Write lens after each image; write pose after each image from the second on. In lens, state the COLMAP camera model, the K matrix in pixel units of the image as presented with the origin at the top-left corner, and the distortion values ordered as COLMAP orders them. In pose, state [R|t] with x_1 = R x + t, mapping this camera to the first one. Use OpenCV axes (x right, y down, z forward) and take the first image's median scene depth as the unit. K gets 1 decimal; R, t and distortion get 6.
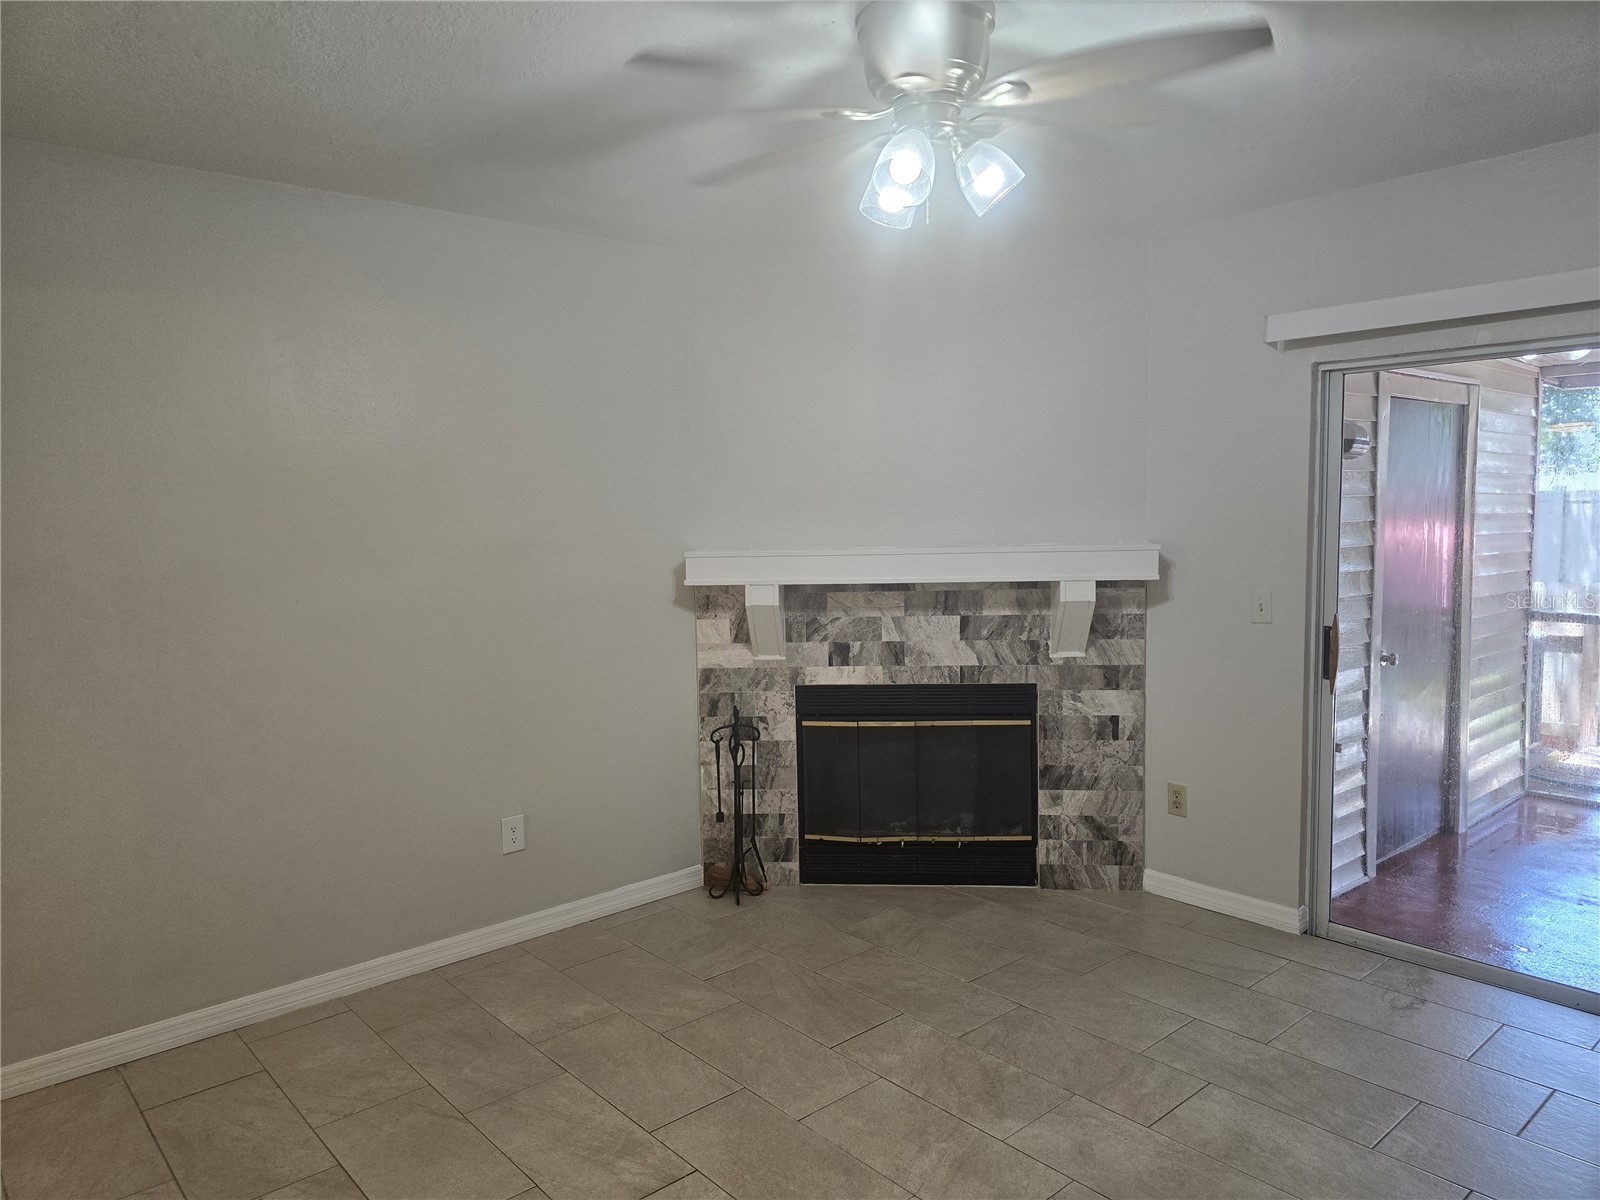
lens RADIAL K [[1078.6, 0, 792.7], [0, 1078.6, 592.9], [0, 0, 1]] dist [0.059341, -0.063787]
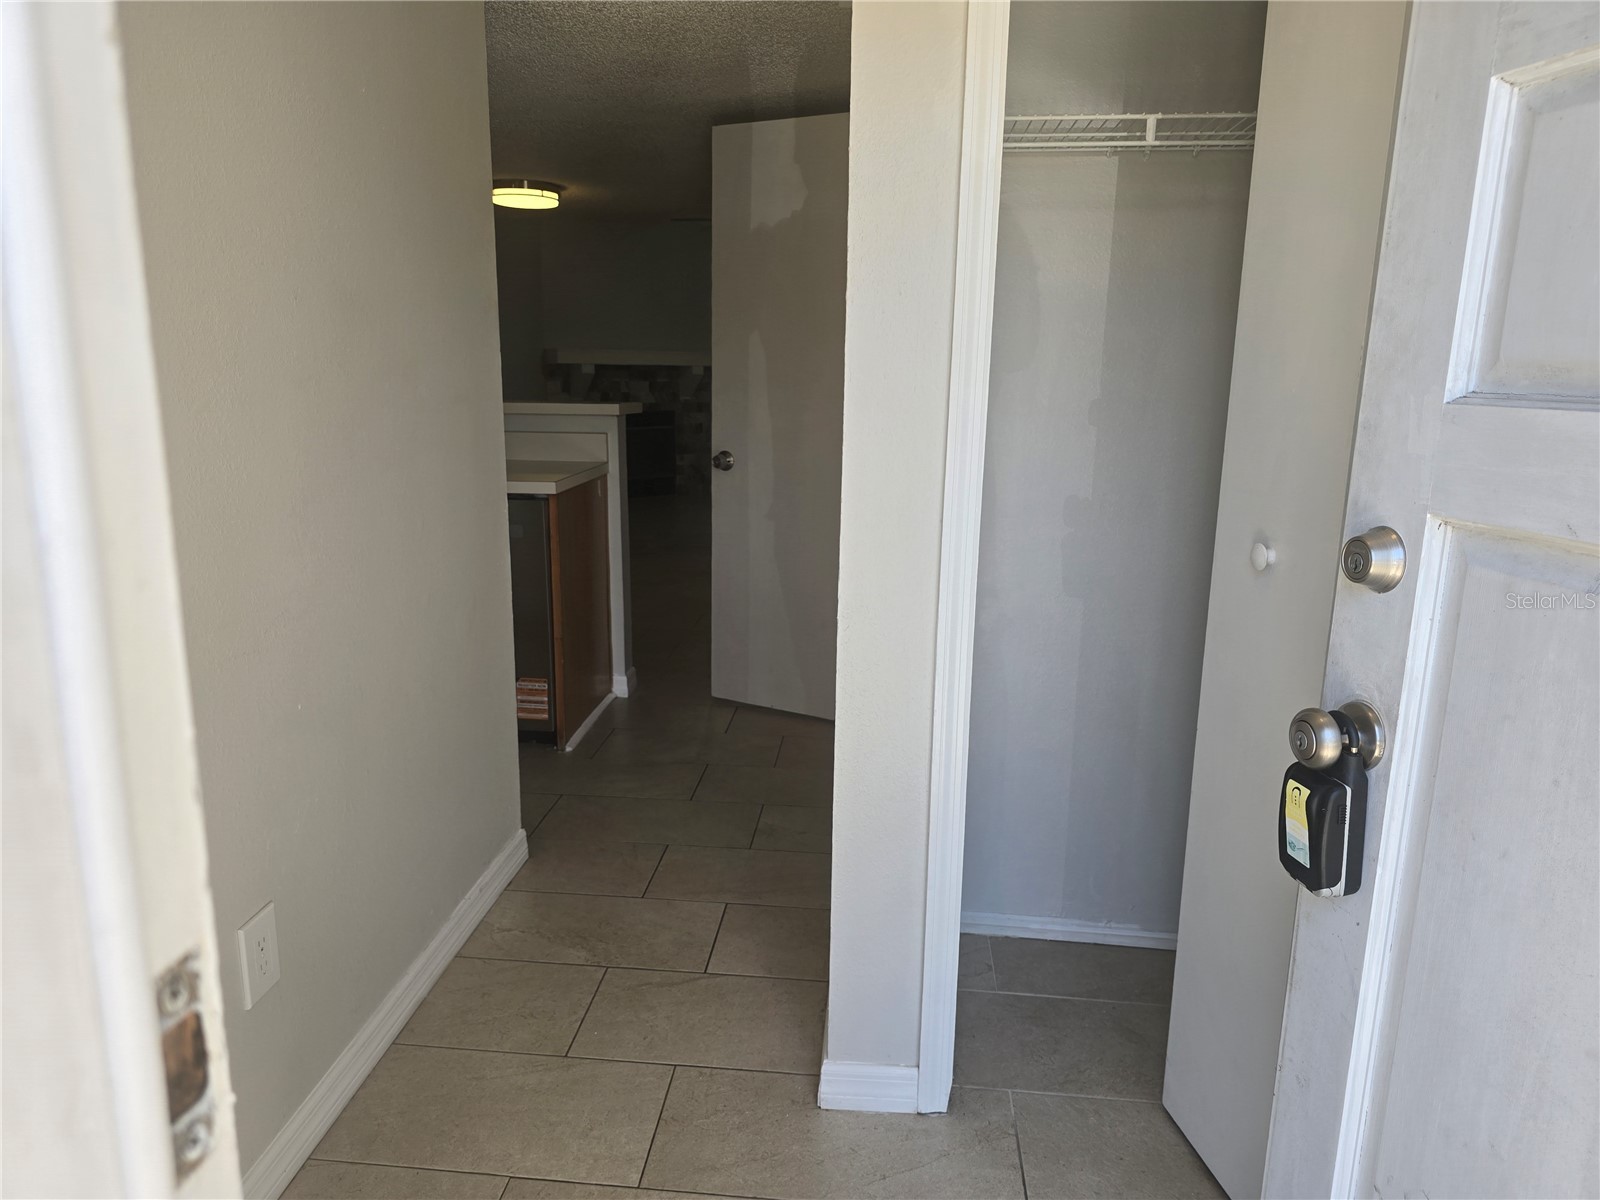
lens RADIAL K [[1078.6, 0, 798.1], [0, 1078.6, 600.6], [0, 0, 1]] dist [0.059341, -0.063787]
pose [[0.717326, -0.121219, 0.686112, -1.298897], [0.028842, 0.989071, 0.144591, 0.163166], [-0.696140, -0.083930, 0.712983, -0.968546]]
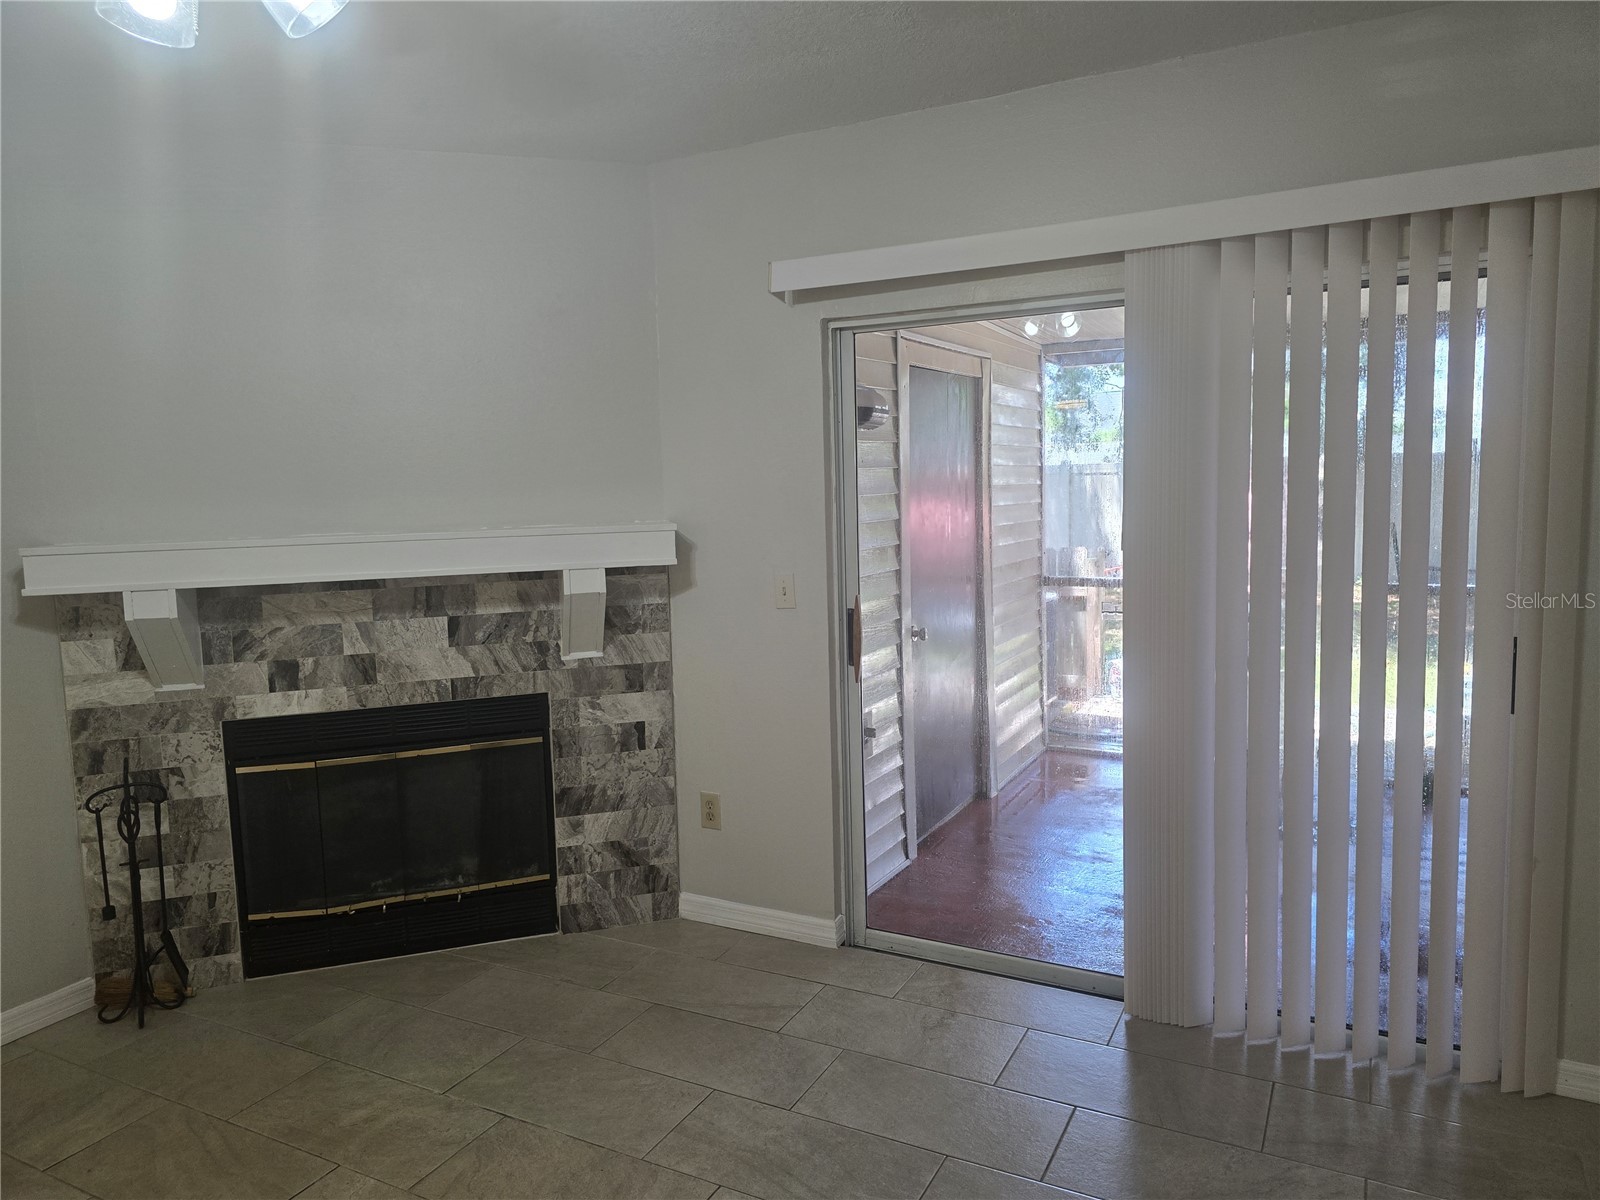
lens RADIAL K [[1078.6, 0, 803.4], [0, 1078.6, 572.2], [0, 0, 1]] dist [0.059341, -0.063787]
pose [[0.931900, -0.040782, 0.360415, 0.111340], [0.040317, 0.999148, 0.008811, -0.008411], [-0.360467, 0.006320, 0.932751, 0.145881]]
